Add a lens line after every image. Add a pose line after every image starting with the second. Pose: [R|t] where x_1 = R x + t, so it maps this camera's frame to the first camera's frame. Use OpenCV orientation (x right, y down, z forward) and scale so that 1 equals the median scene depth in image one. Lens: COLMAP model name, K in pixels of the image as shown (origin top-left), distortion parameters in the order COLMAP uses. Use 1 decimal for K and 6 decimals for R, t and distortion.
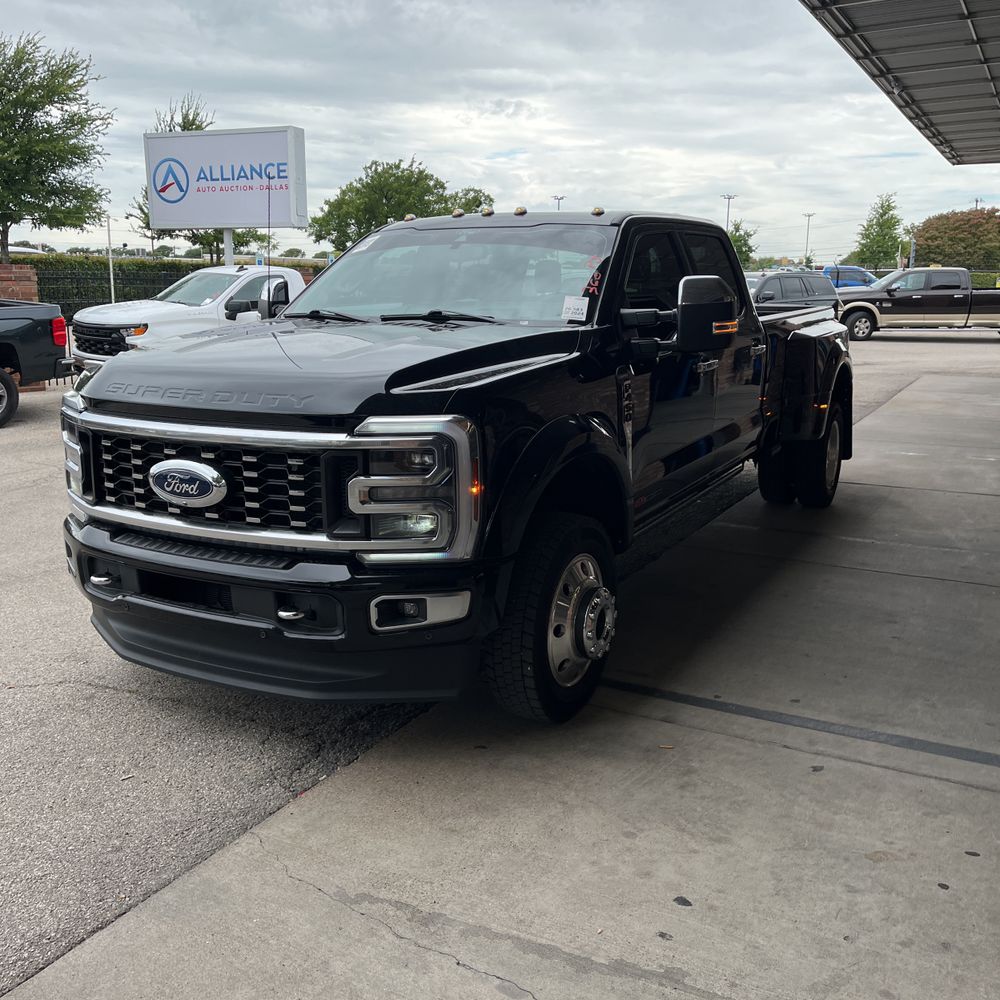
lens RADIAL K [[1034.8, 0, 490.9], [0, 1034.8, 494.1], [0, 0, 1]] dist [0.021609, 0.000000]
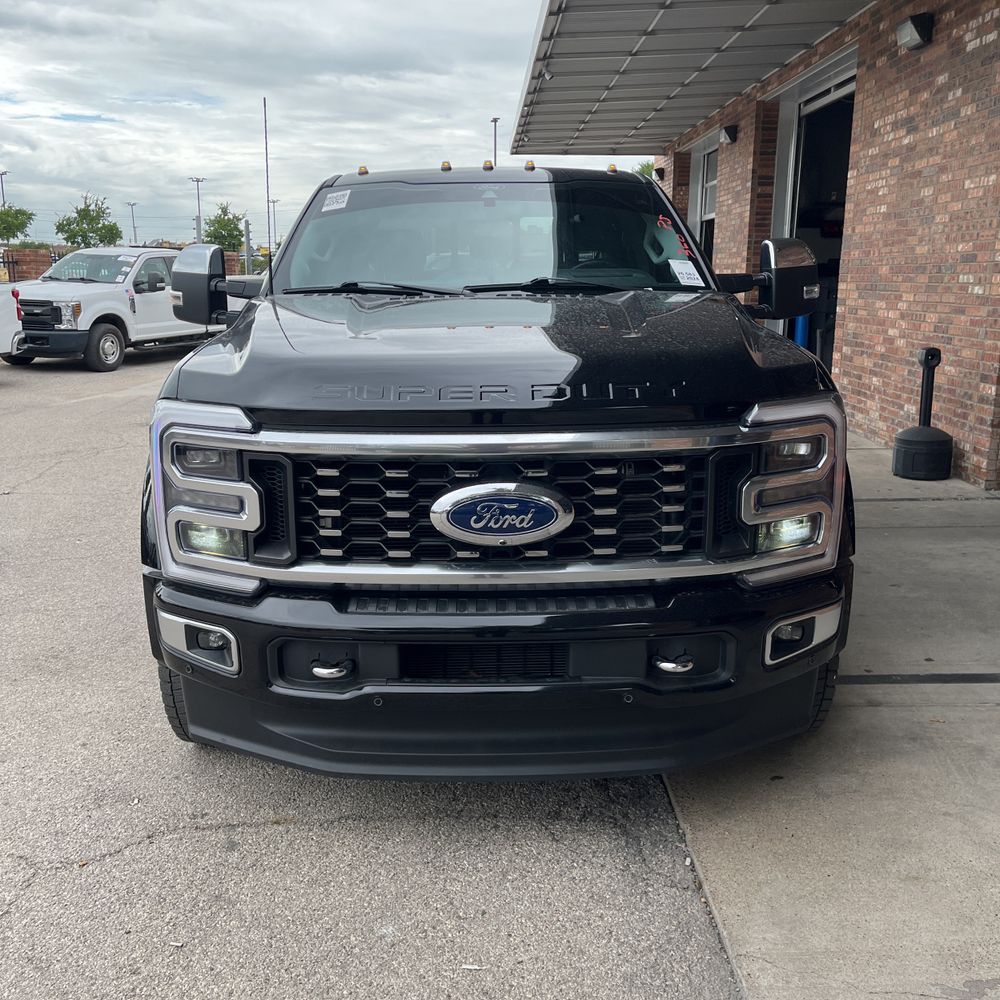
lens RADIAL K [[1034.8, 0, 492.7], [0, 1034.8, 505.8], [0, 0, 1]] dist [0.021609, 0.000000]
pose [[0.871505, -0.115389, 0.476617, -0.467470], [0.104416, 0.993299, 0.049550, -0.038380], [-0.479141, 0.006584, 0.877714, 0.270422]]
